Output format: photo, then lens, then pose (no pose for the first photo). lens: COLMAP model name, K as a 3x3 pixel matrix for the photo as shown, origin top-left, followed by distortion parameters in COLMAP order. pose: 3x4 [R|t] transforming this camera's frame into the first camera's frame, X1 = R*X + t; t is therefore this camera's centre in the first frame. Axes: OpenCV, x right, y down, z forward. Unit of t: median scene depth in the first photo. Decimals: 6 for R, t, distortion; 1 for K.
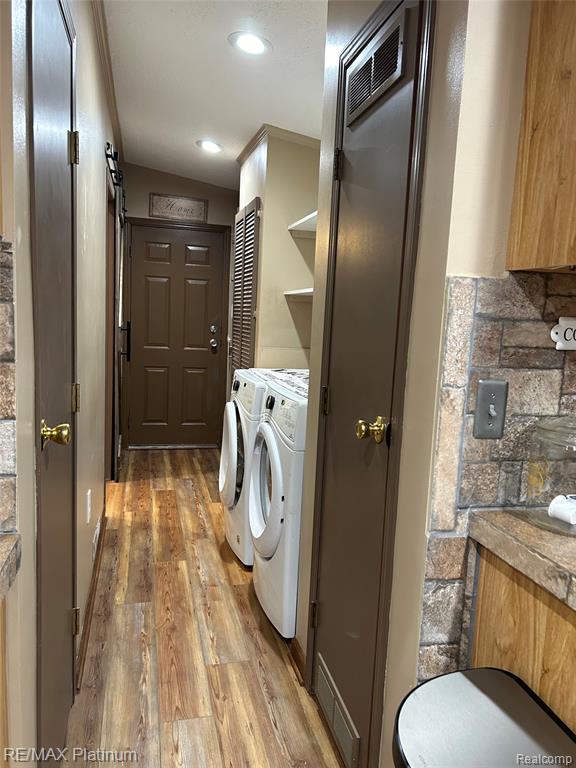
lens RADIAL K [[585.0, 0, 282.8], [0, 585.0, 381.5], [0, 0, 1]] dist [0.024306, -0.018137]
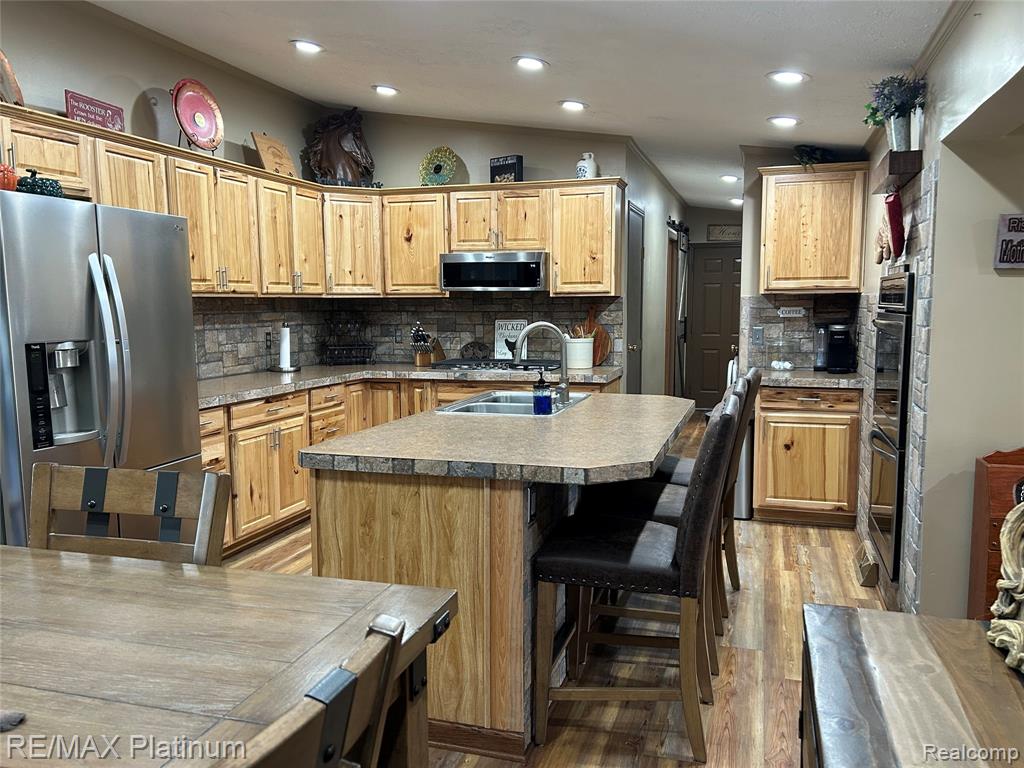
lens RADIAL K [[780.0, 0, 508.3], [0, 780.0, 388.0], [0, 0, 1]] dist [0.024306, -0.018137]
pose [[0.843576, -0.008289, -0.536946, 1.009741], [0.001708, 0.999917, -0.012753, 0.257405], [0.537008, 0.009840, 0.843520, -2.262948]]
